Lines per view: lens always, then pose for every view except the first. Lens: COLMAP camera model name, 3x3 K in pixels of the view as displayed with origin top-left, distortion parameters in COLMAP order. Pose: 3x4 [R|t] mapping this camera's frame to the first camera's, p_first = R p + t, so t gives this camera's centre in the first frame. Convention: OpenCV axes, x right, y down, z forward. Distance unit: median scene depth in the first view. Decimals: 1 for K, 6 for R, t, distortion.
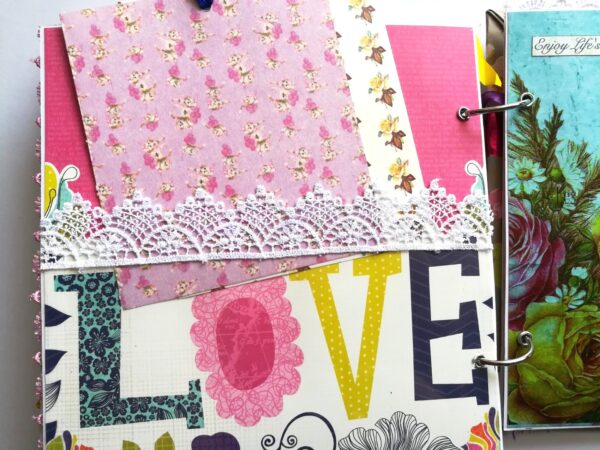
lens RADIAL K [[476.7, 0, 300.8], [0, 476.7, 237.8], [0, 0, 1]] dist [-0.057658, 0.070742]
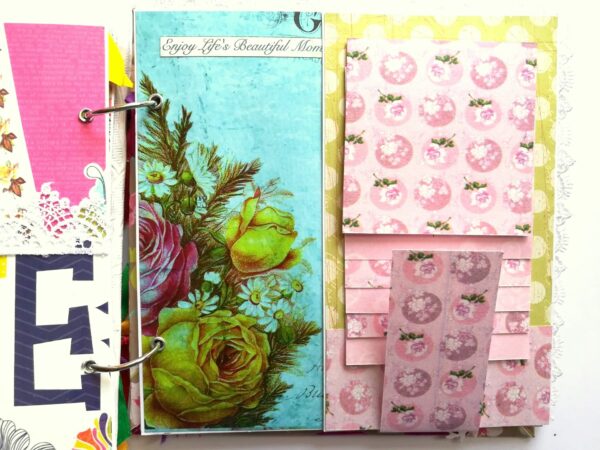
lens RADIAL K [[476.7, 0, 300.8], [0, 476.7, 237.8], [0, 0, 1]] dist [-0.057658, 0.070742]
pose [[0.999796, 0.007238, 0.018840, 0.783552], [-0.007610, 0.999777, 0.019721, -0.031499], [-0.018693, -0.019860, 0.999628, 0.007110]]
